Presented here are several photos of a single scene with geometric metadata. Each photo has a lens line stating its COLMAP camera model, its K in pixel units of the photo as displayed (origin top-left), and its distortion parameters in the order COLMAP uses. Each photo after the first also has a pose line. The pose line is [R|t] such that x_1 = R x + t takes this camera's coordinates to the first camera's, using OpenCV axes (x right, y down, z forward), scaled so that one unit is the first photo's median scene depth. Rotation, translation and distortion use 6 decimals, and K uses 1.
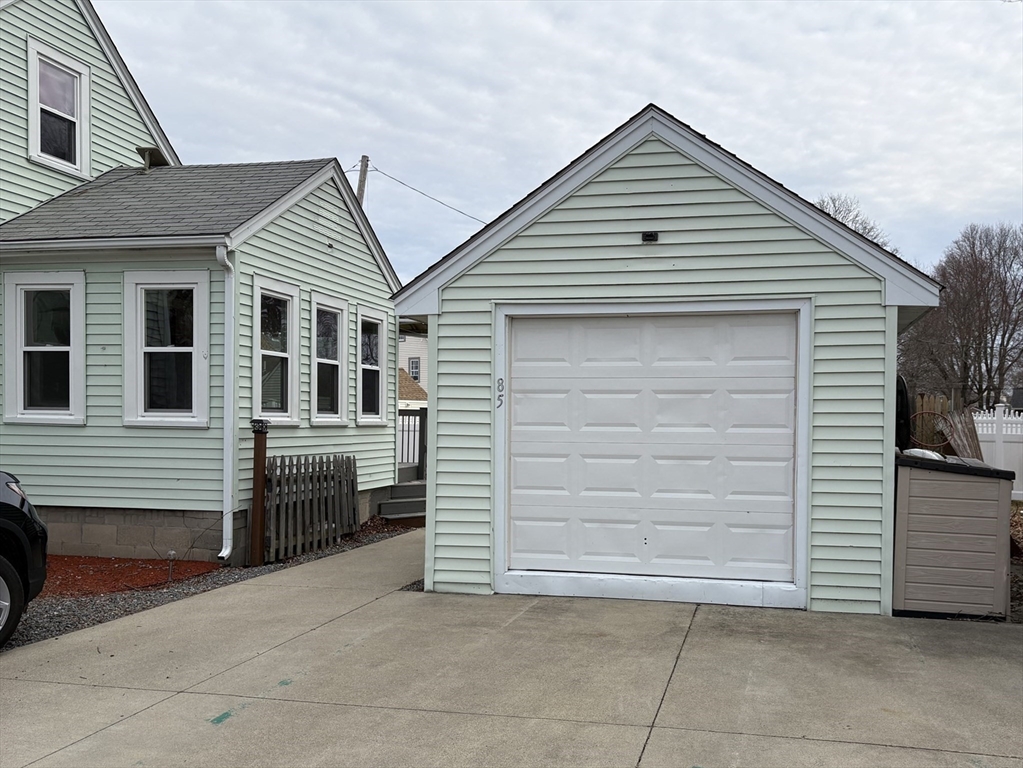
lens RADIAL K [[770.7, 0, 554.6], [0, 770.7, 428.4], [0, 0, 1]] dist [0.051671, -0.049315]
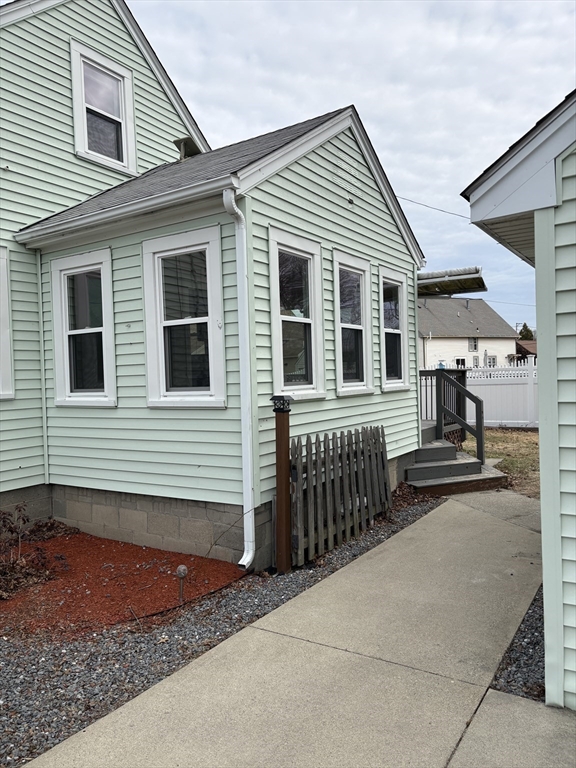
lens RADIAL K [[578.6, 0, 285.5], [0, 578.6, 387.6], [0, 0, 1]] dist [0.051671, -0.049315]
pose [[0.923907, -0.035098, -0.381004, -0.122917], [0.038345, 0.999264, 0.000931, -0.018967], [0.380691, -0.015470, 0.924573, 0.383382]]
